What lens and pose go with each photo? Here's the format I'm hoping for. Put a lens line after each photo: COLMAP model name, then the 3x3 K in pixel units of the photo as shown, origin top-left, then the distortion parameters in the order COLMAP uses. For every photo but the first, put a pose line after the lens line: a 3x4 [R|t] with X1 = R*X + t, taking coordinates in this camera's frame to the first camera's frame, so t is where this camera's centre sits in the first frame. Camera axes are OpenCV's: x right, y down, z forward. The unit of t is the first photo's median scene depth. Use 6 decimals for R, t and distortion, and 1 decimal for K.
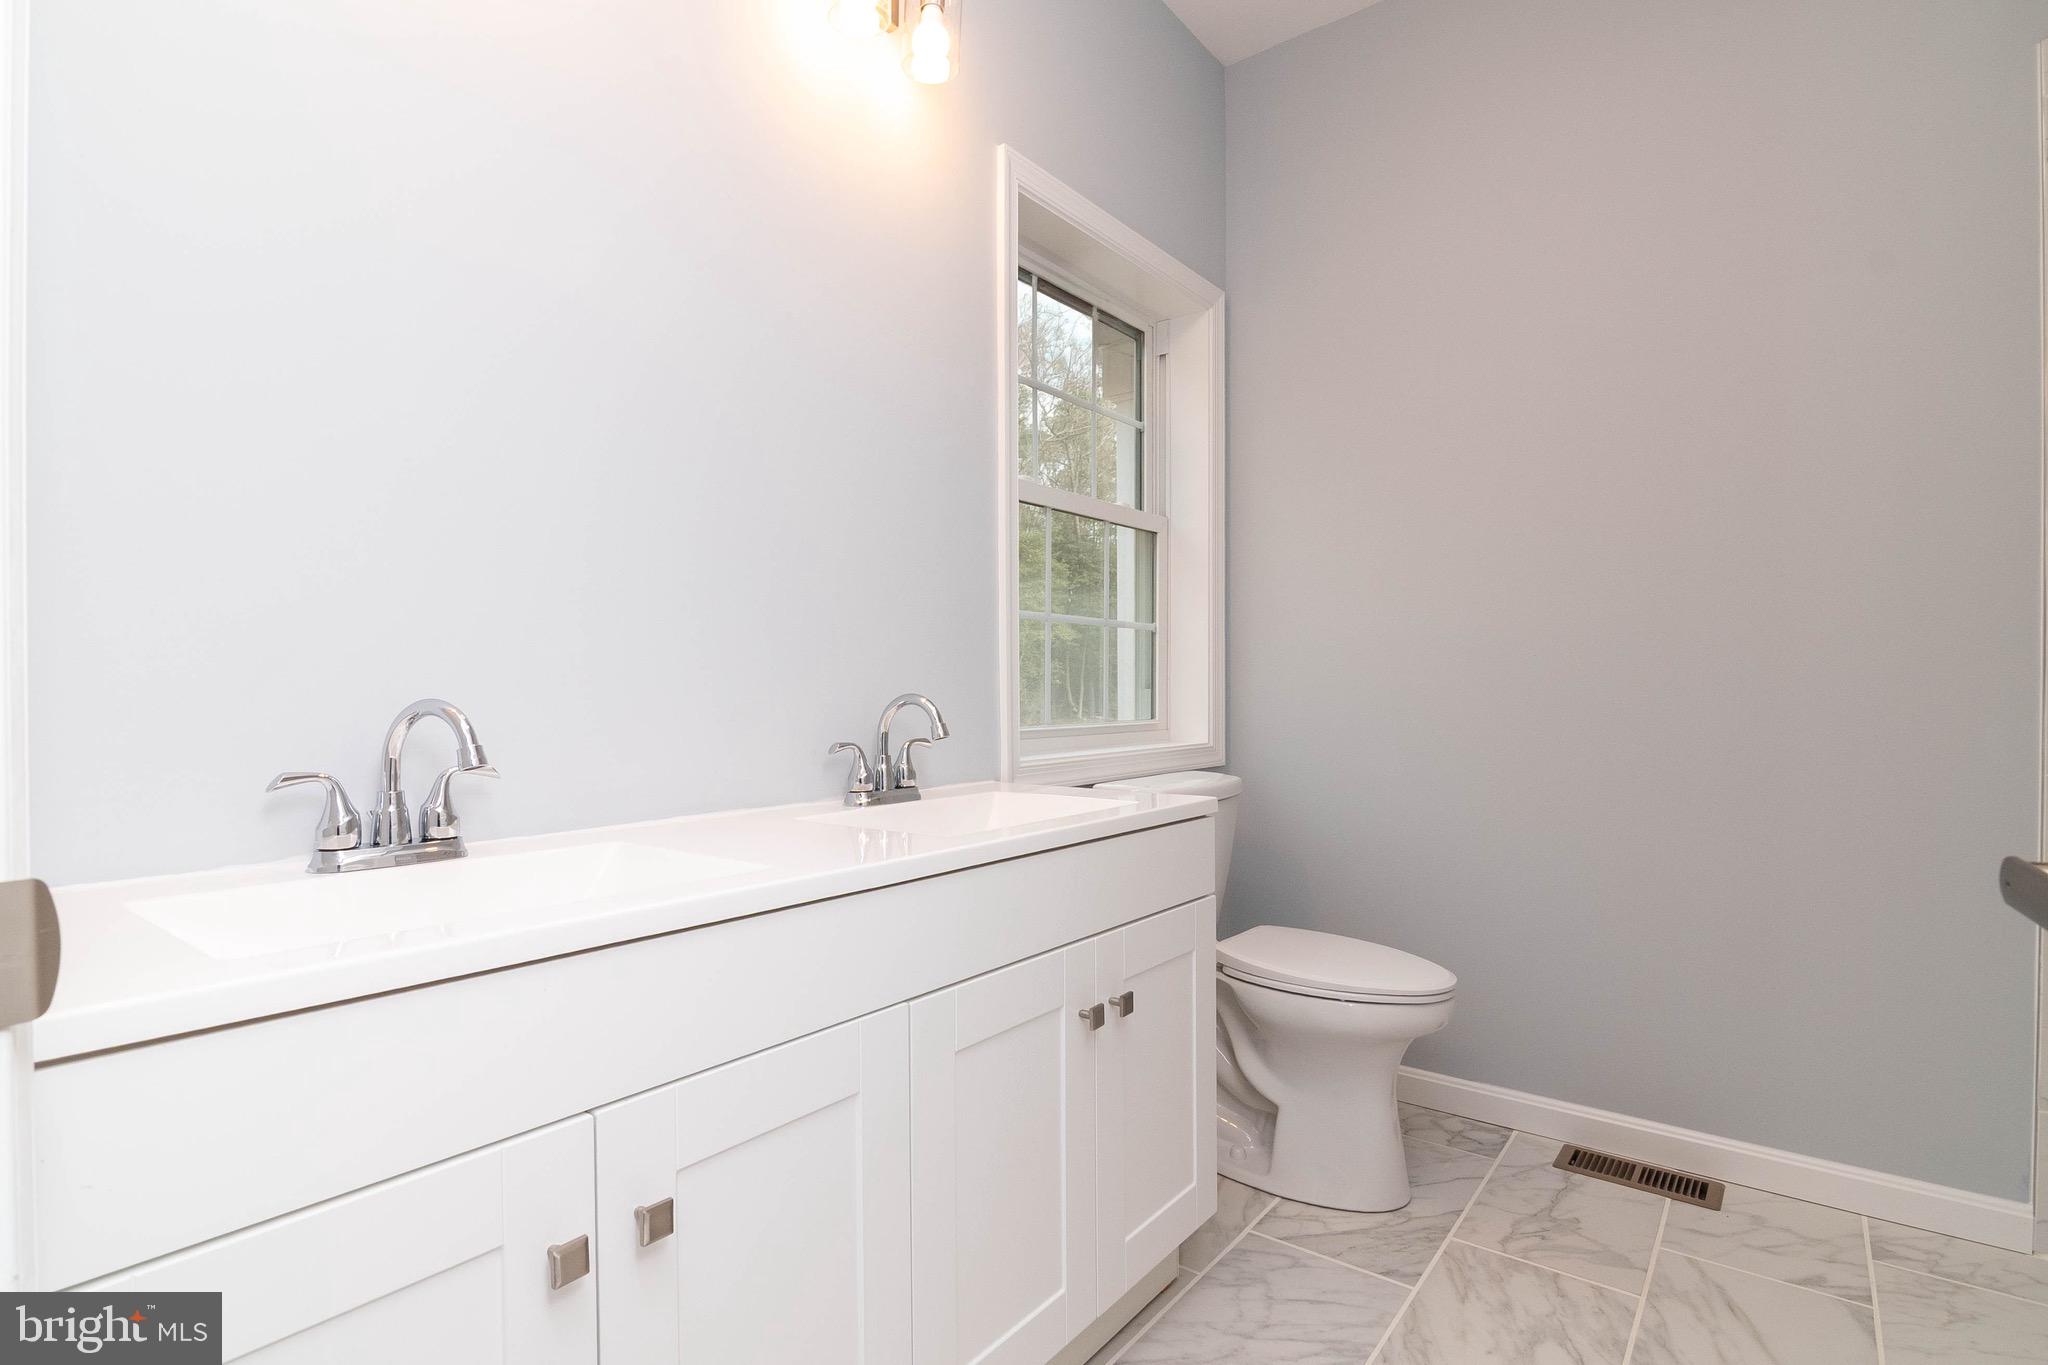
lens RADIAL K [[1022.9, 0, 1018.4], [0, 1022.9, 675.7], [0, 0, 1]] dist [-0.011943, -0.003116]
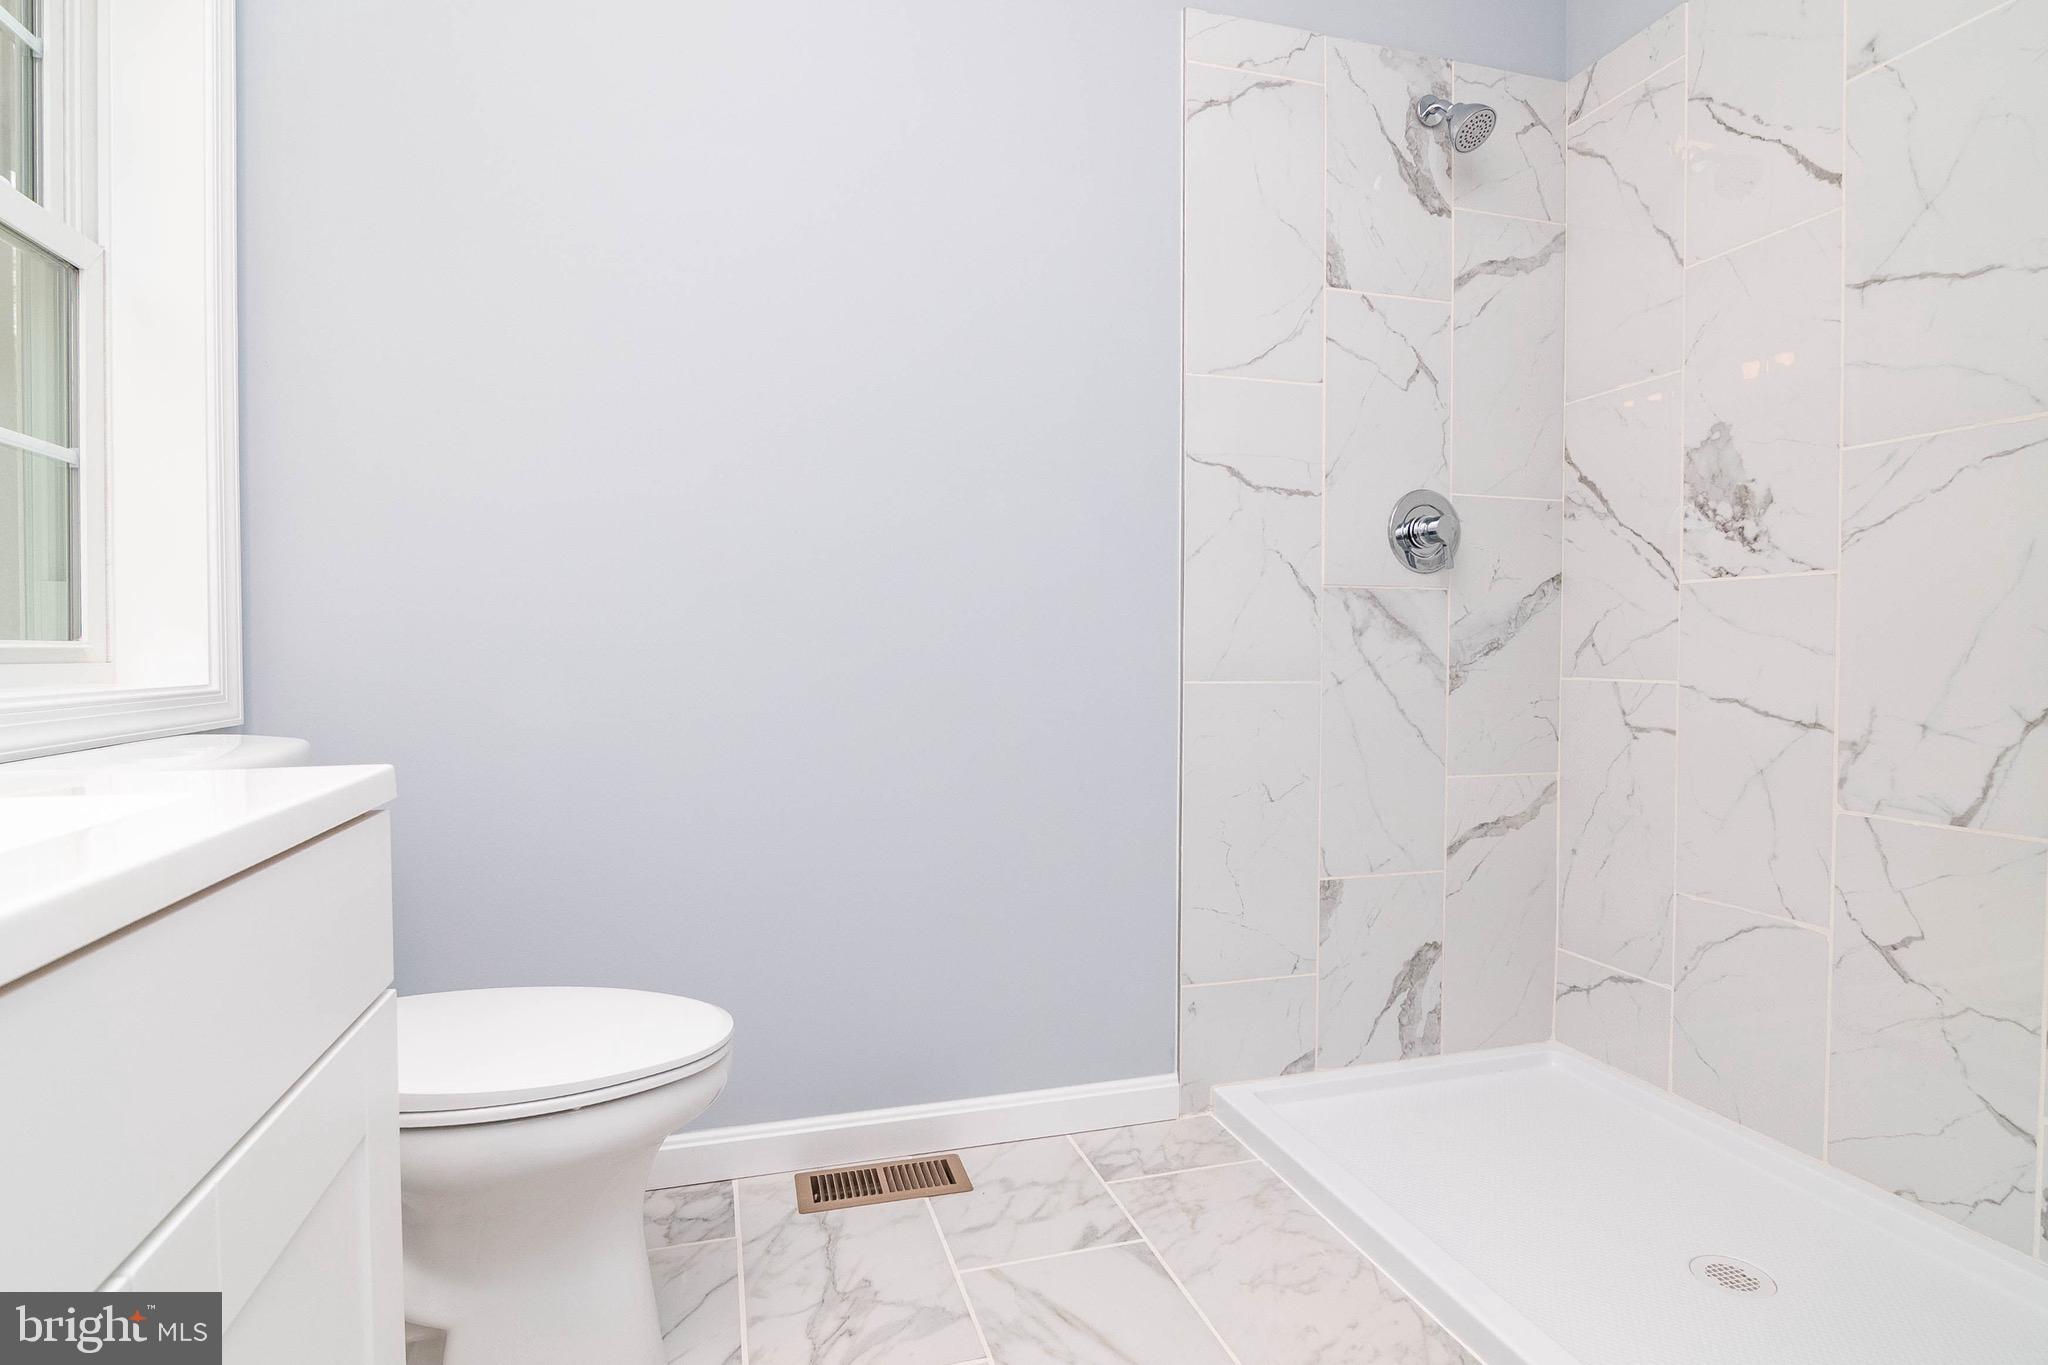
lens RADIAL K [[1022.9, 0, 1020.9], [0, 1022.9, 674.6], [0, 0, 1]] dist [-0.011943, -0.003116]
pose [[0.580245, -0.015027, 0.814303, -0.001627], [-0.013608, 0.999511, 0.028142, 0.054053], [-0.814328, -0.027410, 0.579757, 0.466722]]
